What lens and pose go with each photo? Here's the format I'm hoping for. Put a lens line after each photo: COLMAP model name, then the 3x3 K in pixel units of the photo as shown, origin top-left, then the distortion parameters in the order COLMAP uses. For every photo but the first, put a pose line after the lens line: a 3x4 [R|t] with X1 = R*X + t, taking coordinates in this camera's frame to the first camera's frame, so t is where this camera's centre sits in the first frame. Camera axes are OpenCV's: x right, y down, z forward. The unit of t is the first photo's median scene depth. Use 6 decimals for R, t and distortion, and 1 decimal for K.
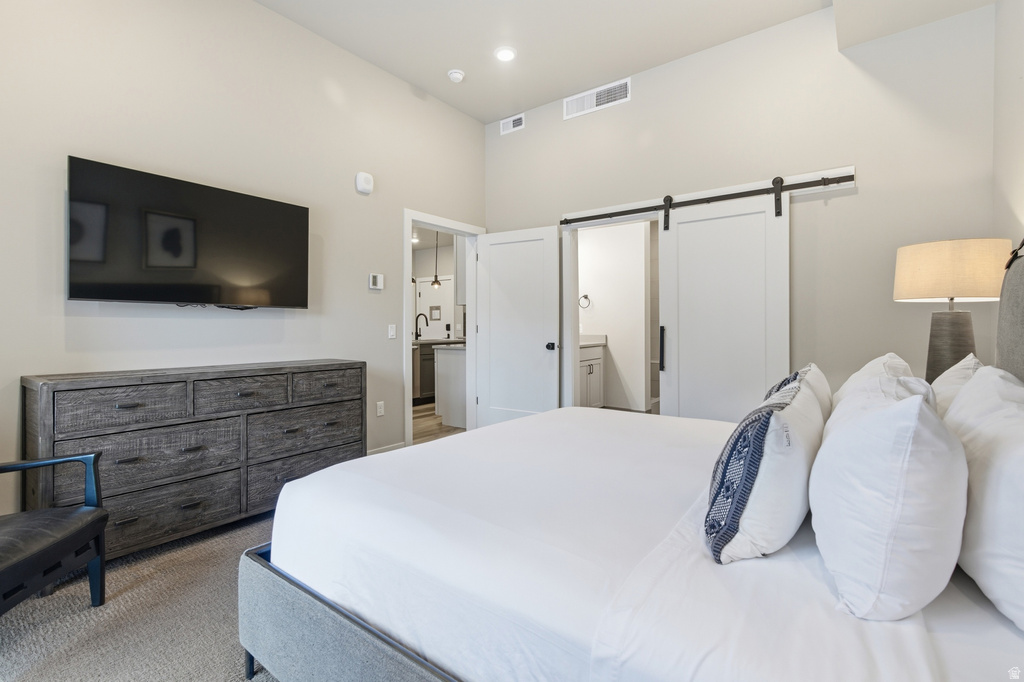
lens RADIAL K [[471.3, 0, 507.9], [0, 471.3, 332.6], [0, 0, 1]] dist [0.006424, 0.000207]
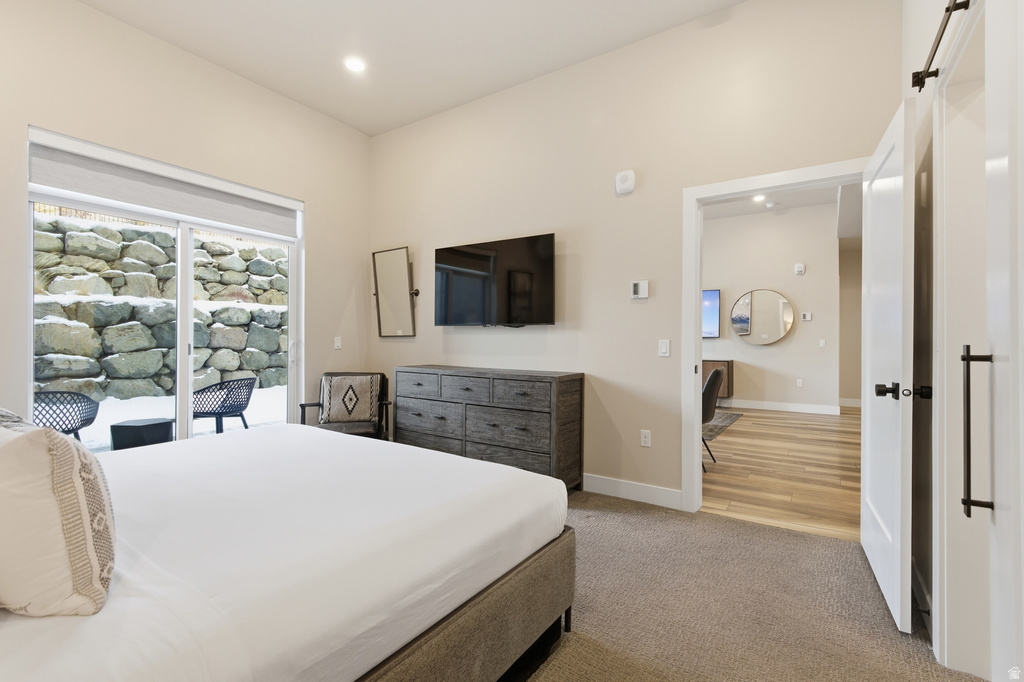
lens RADIAL K [[463.5, 0, 510.0], [0, 463.5, 344.7], [0, 0, 1]] dist [0.011169, 0.000363]
pose [[0.054440, 0.011008, -0.998456, 0.664246], [-0.021134, 0.999728, 0.009870, -0.012817], [0.998293, 0.020564, 0.054658, 0.855612]]
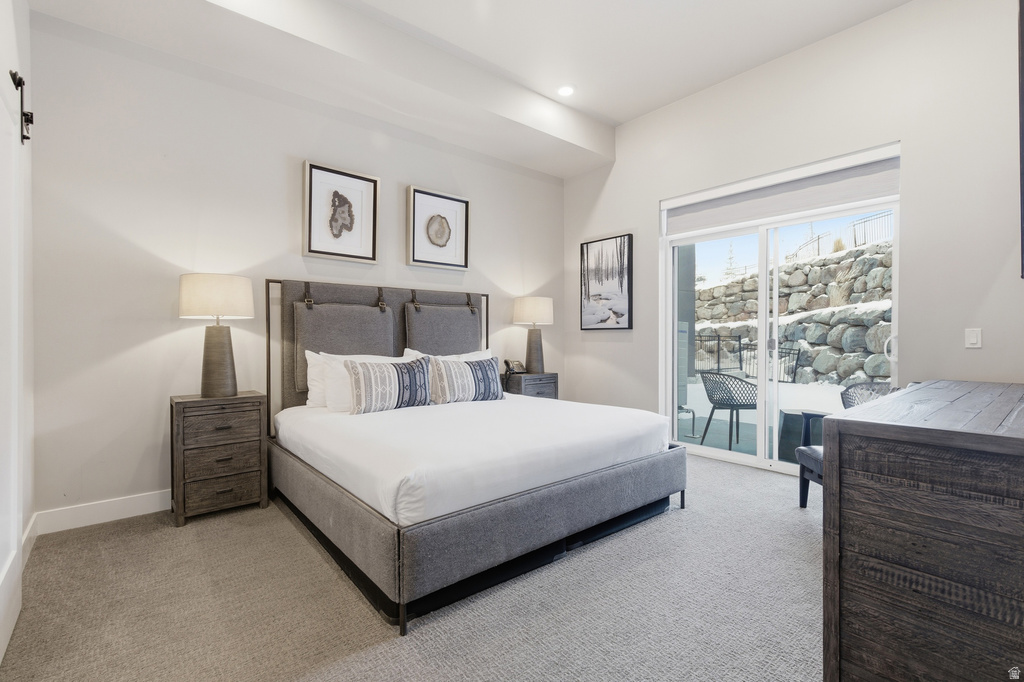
lens RADIAL K [[466.8, 0, 507.2], [0, 466.8, 340.1], [0, 0, 1]] dist [0.008923, -0.000131]
pose [[-0.973640, 0.004387, 0.228049, -0.134751], [0.009369, 0.999740, 0.020768, -0.015229], [-0.227899, 0.022357, -0.973428, 1.460792]]
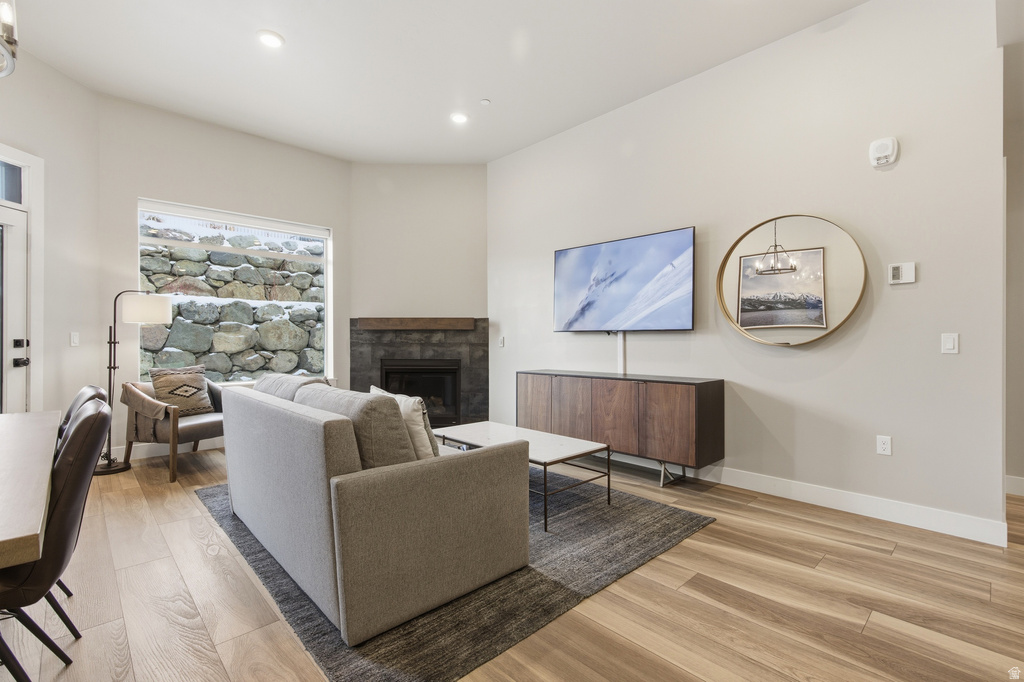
lens RADIAL K [[461.3, 0, 512.0], [0, 461.3, 341.0], [0, 0, 1]] dist [0.005954, -0.000906]
pose [[-0.159697, 0.004863, -0.987154, -0.553653], [-0.019902, 0.999769, 0.008144, -0.022989], [0.986965, 0.020947, -0.159563, 1.842435]]
